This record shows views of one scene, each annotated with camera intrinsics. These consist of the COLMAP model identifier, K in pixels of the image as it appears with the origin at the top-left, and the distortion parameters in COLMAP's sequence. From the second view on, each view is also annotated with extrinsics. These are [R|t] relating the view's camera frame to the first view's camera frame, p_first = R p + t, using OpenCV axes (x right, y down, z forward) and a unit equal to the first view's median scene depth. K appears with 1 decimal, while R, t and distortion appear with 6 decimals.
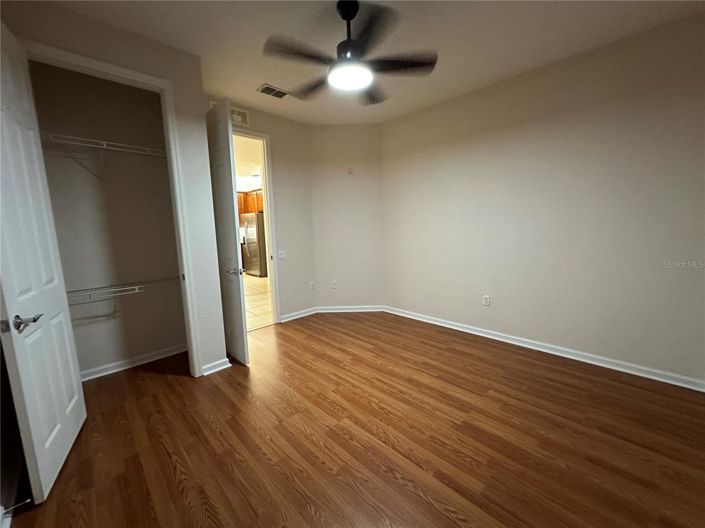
lens RADIAL K [[281.2, 0, 352.5], [0, 281.2, 264.0], [0, 0, 1]] dist [-0.001470, 0.000375]
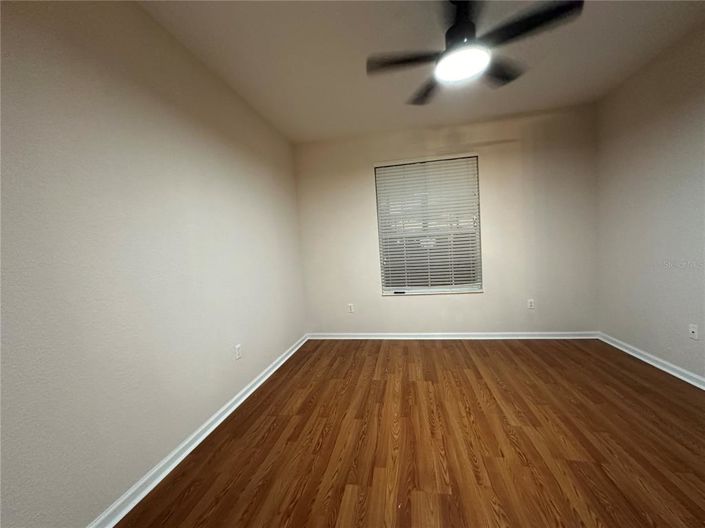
lens RADIAL K [[281.2, 0, 352.5], [0, 281.2, 264.0], [0, 0, 1]] dist [-0.001470, 0.000375]
pose [[-0.561479, 0.015105, 0.827353, -0.433444], [0.188464, 0.975891, 0.110084, -0.168602], [-0.805744, 0.217736, -0.550789, 1.530358]]
